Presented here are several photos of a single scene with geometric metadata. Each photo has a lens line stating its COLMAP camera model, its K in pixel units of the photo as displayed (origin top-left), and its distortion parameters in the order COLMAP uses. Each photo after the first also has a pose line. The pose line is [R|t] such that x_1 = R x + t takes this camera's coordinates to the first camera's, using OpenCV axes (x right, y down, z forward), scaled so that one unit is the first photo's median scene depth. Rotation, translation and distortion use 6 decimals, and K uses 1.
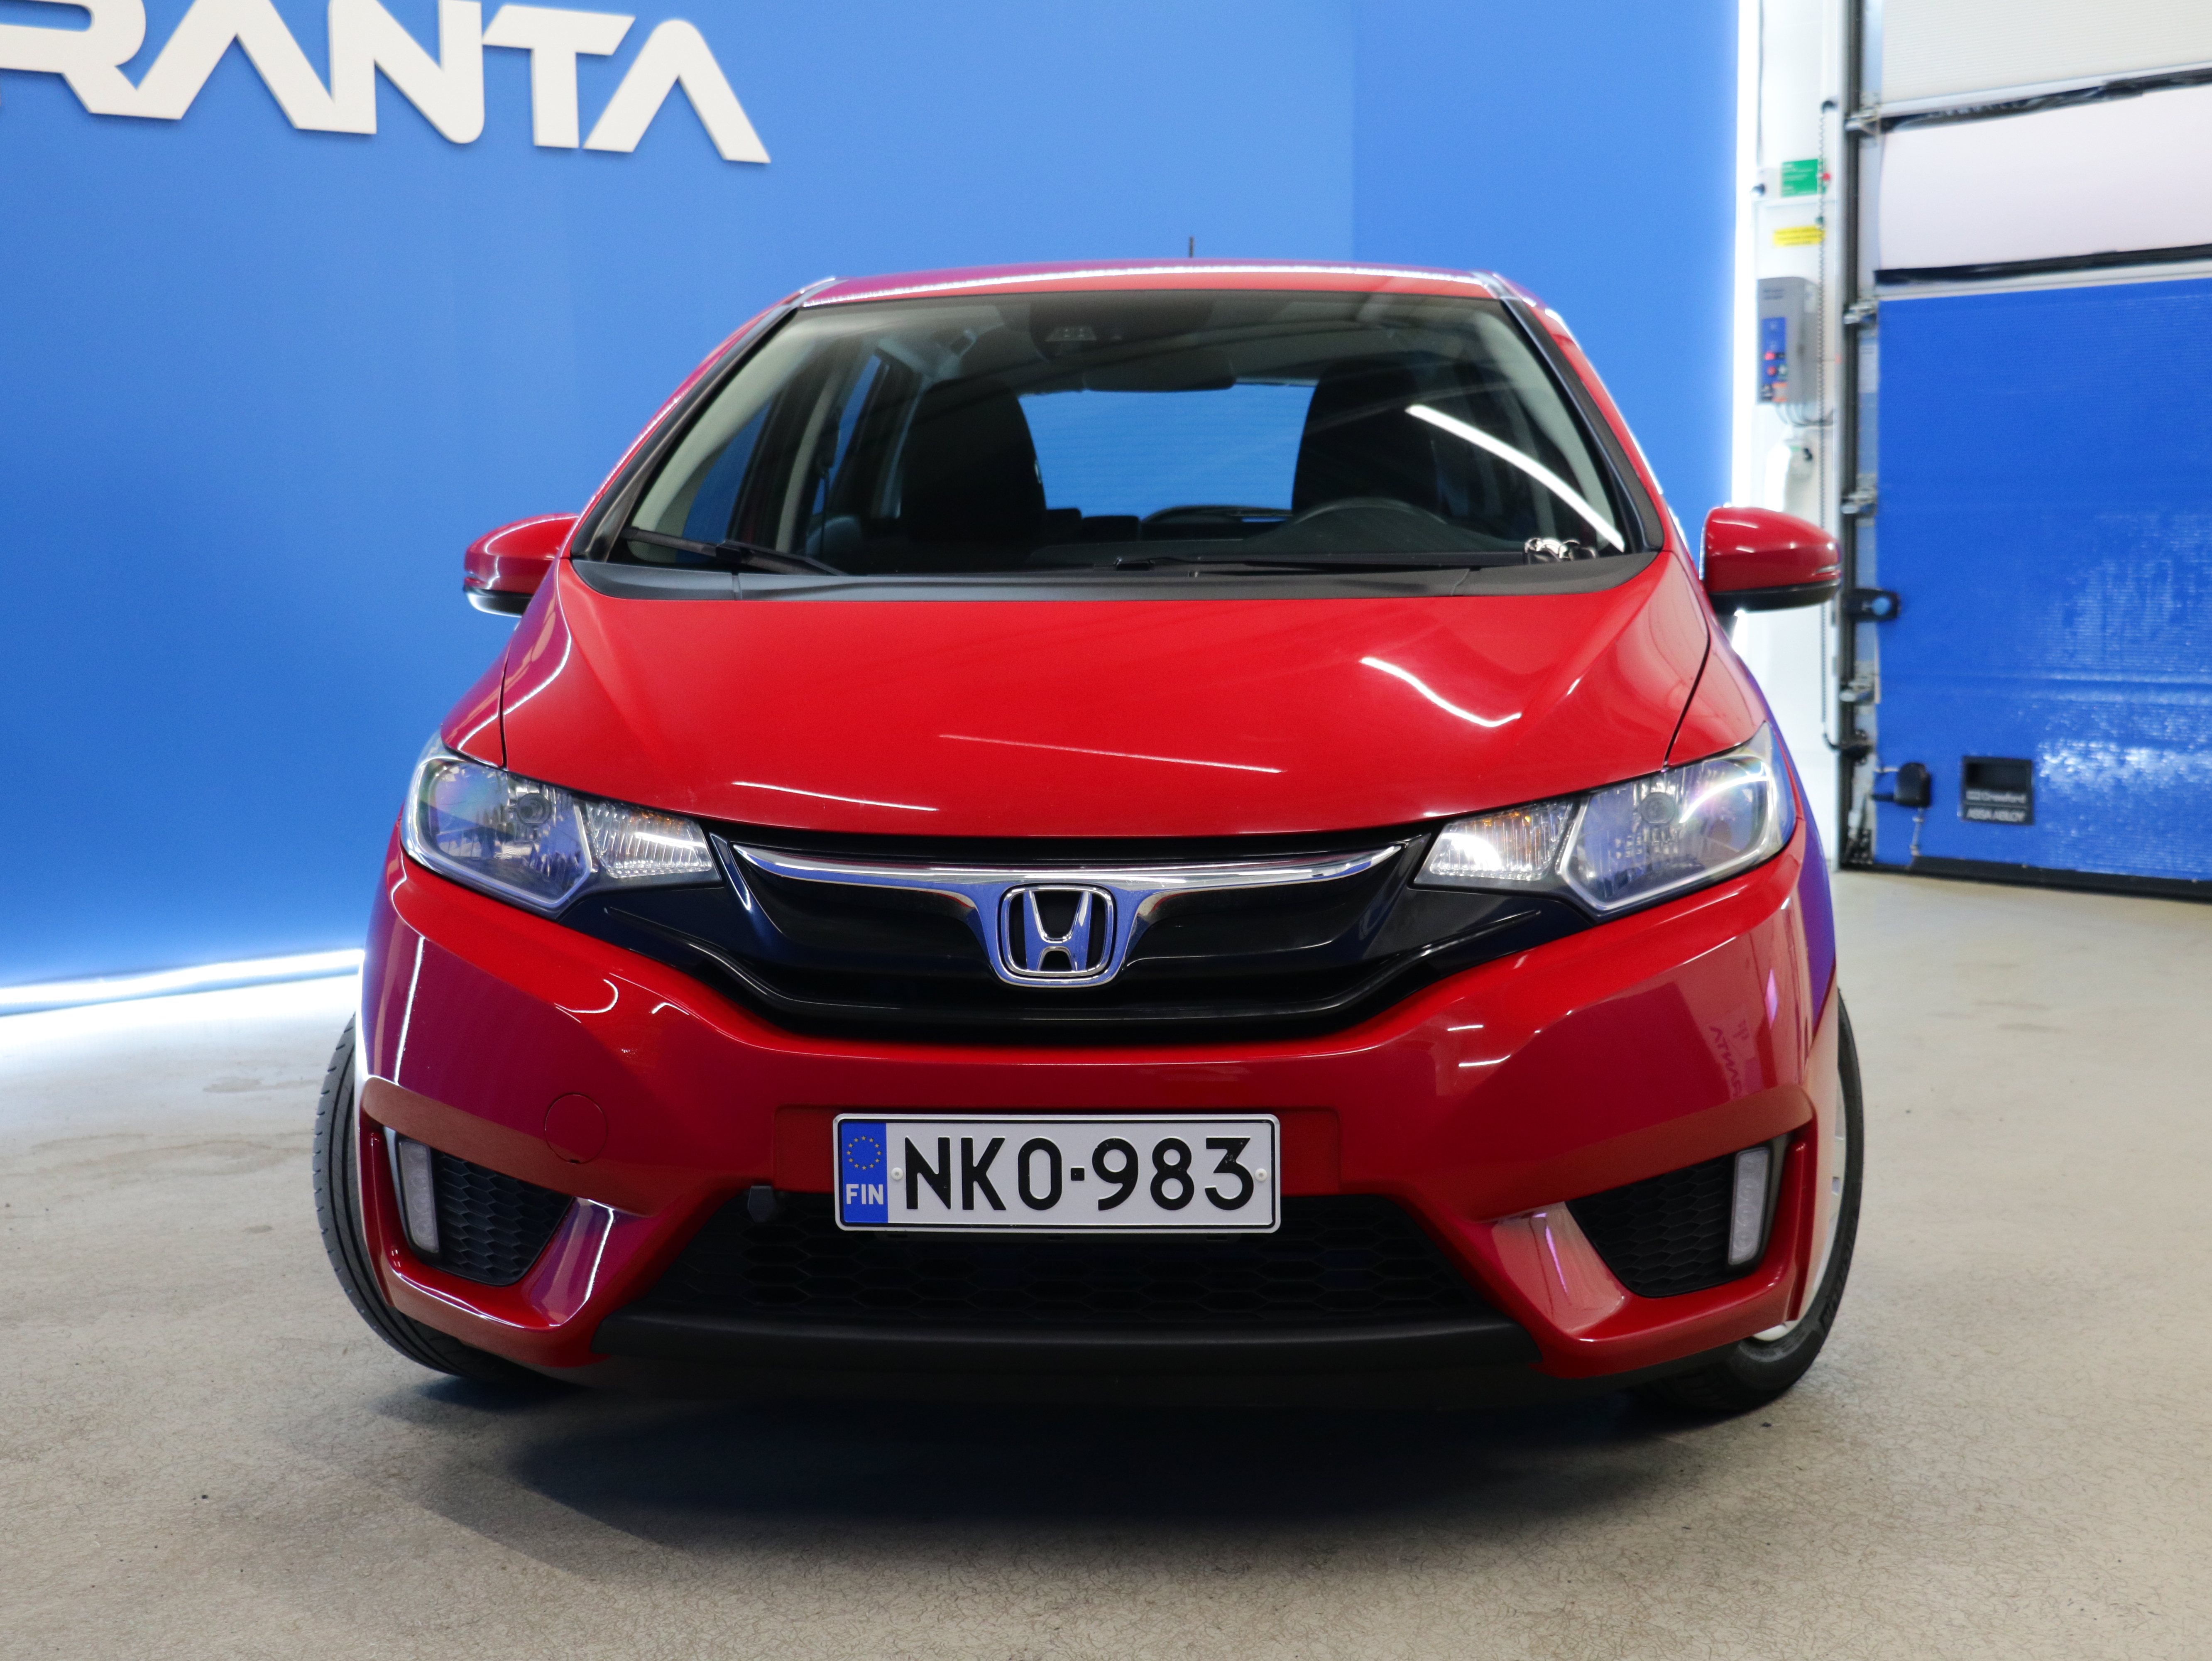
lens RADIAL K [[3058.0, 0, 1056.9], [0, 3058.0, 830.4], [0, 0, 1]] dist [0.001033, -0.010683]
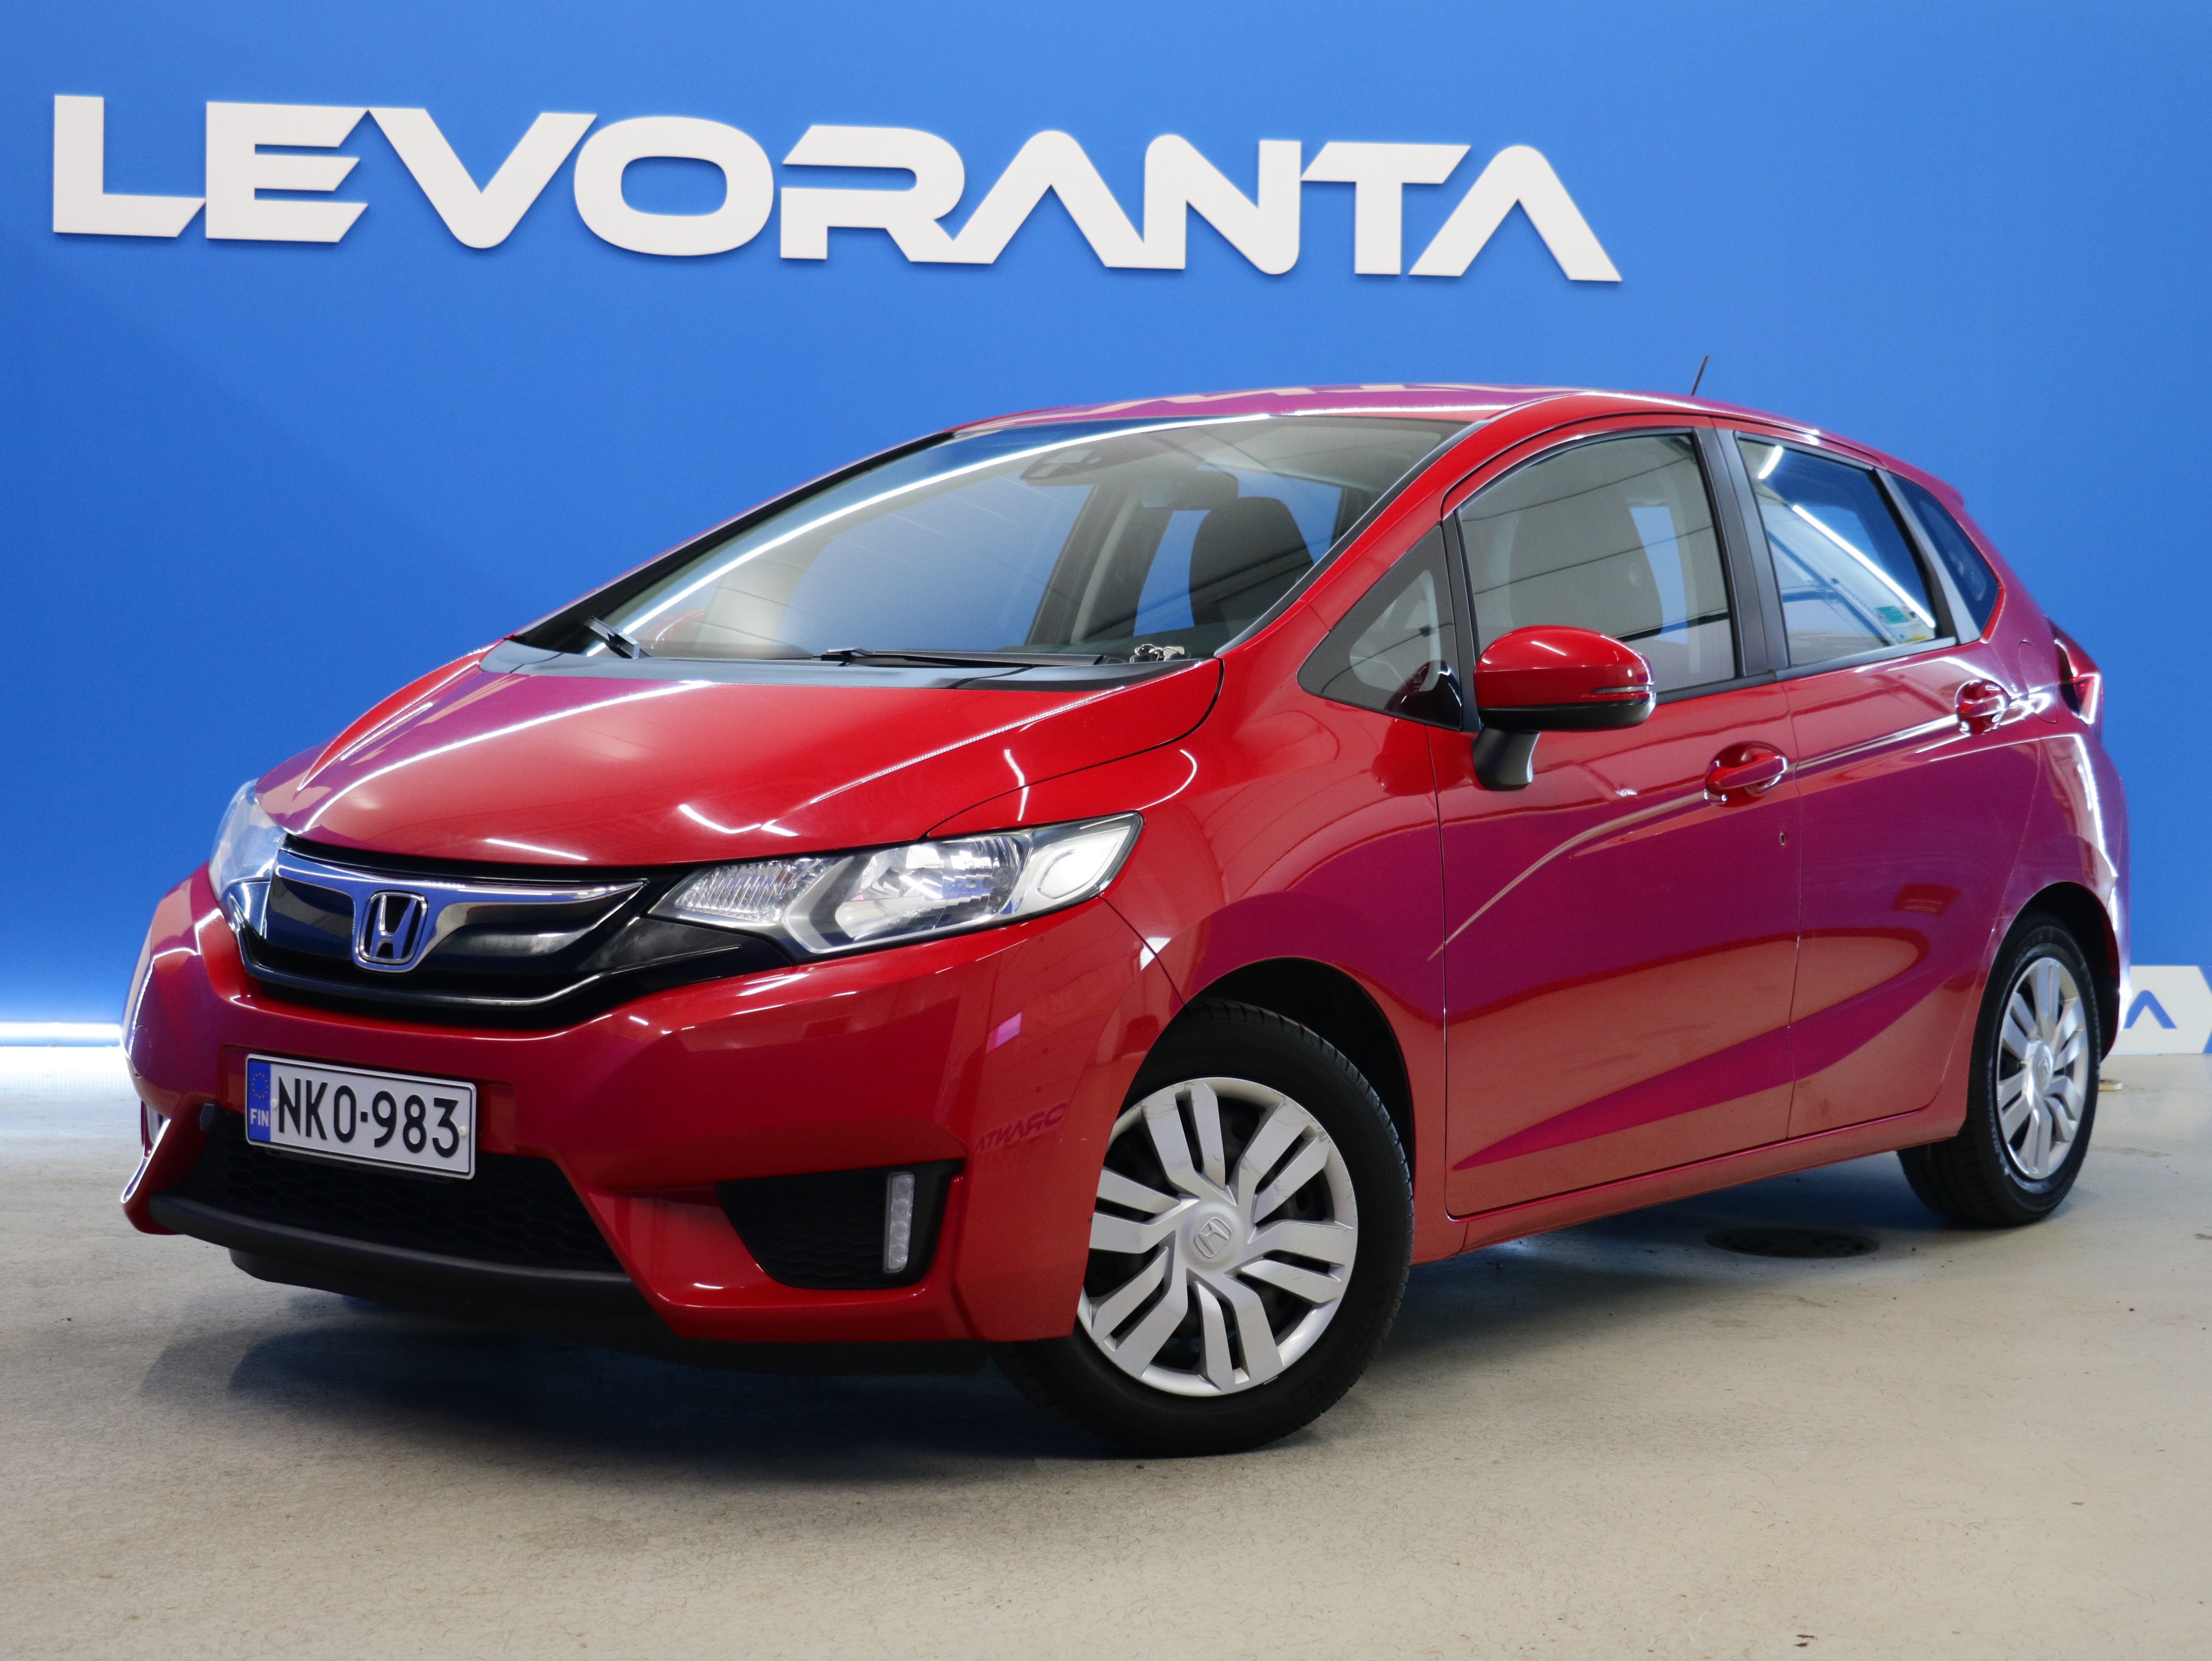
lens RADIAL K [[3434.3, 0, 1076.3], [0, 3434.3, 829.1], [0, 0, 1]] dist [-0.036702, 0.105245]
pose [[0.836480, 0.056864, -0.545038, 0.953665], [-0.084049, 0.996146, -0.025063, 0.003687], [0.541513, 0.066775, 0.838036, -0.040821]]
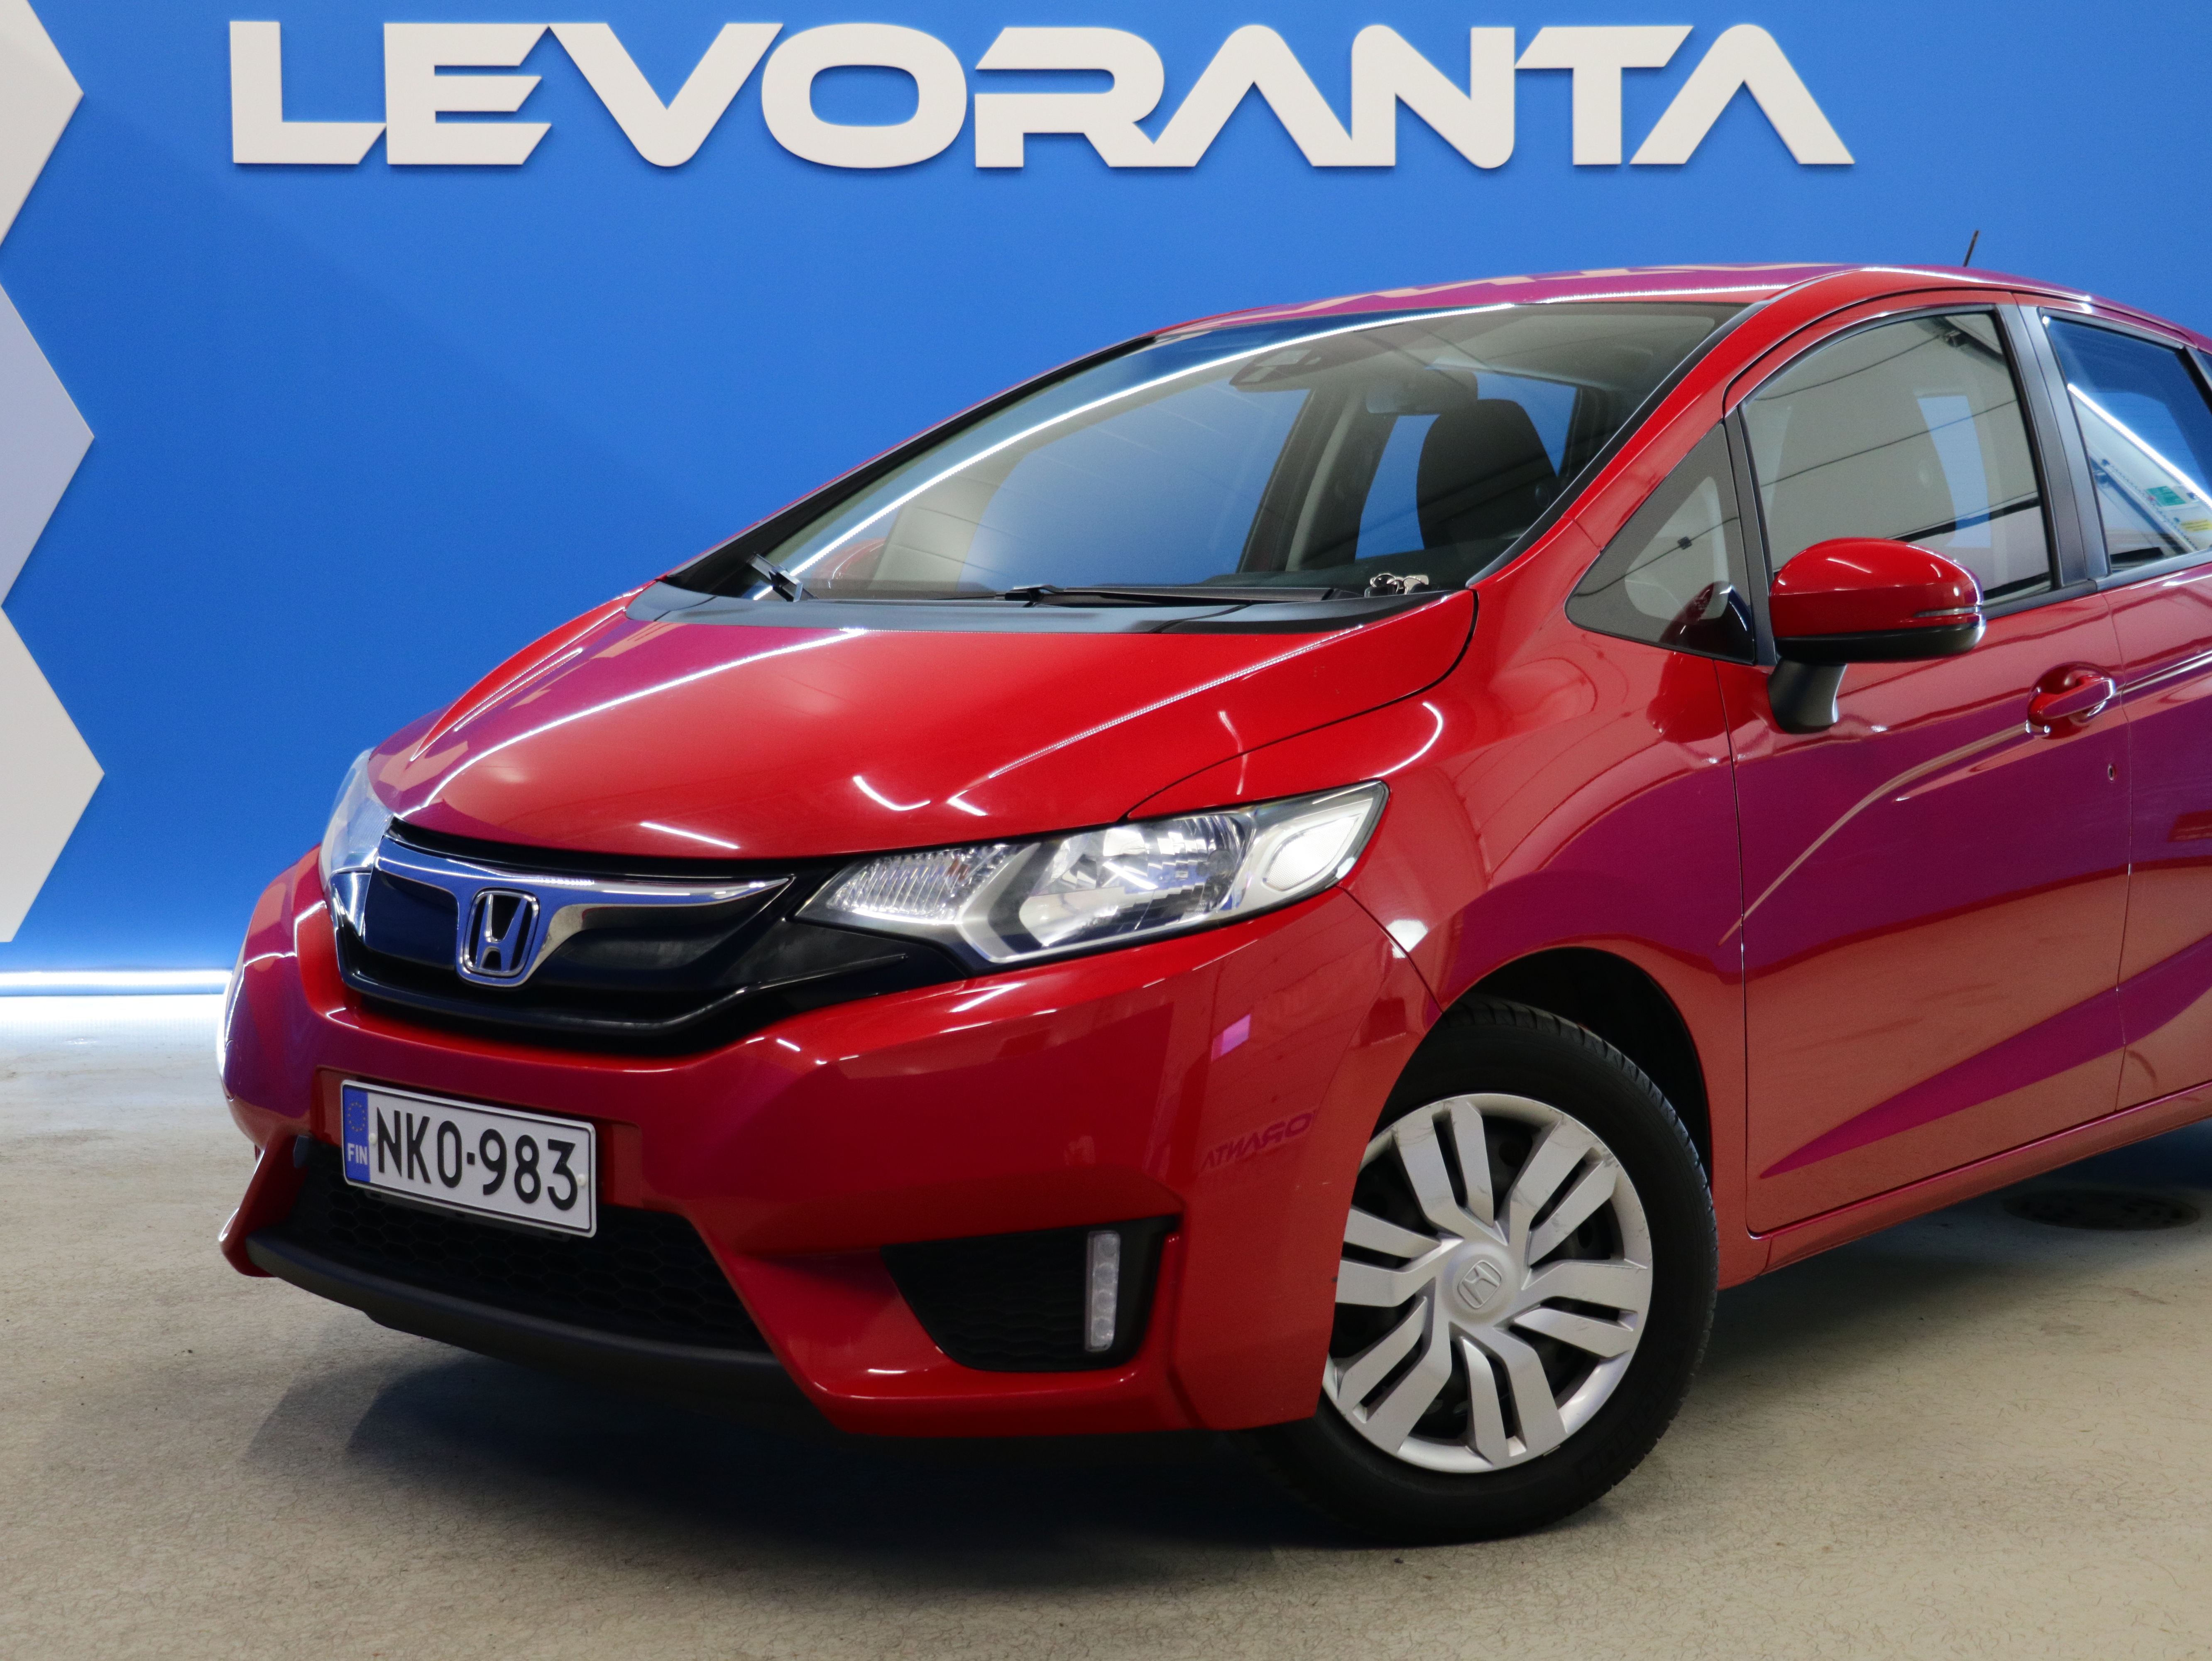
lens RADIAL K [[3119.3, 0, 1088.2], [0, 3119.3, 816.6], [0, 0, 1]] dist [-0.001434, 0.002101]
pose [[0.801788, 0.058122, -0.594776, 0.769284], [-0.063835, 0.997895, 0.011462, -0.031828], [0.594190, 0.028777, 0.803810, 0.225312]]
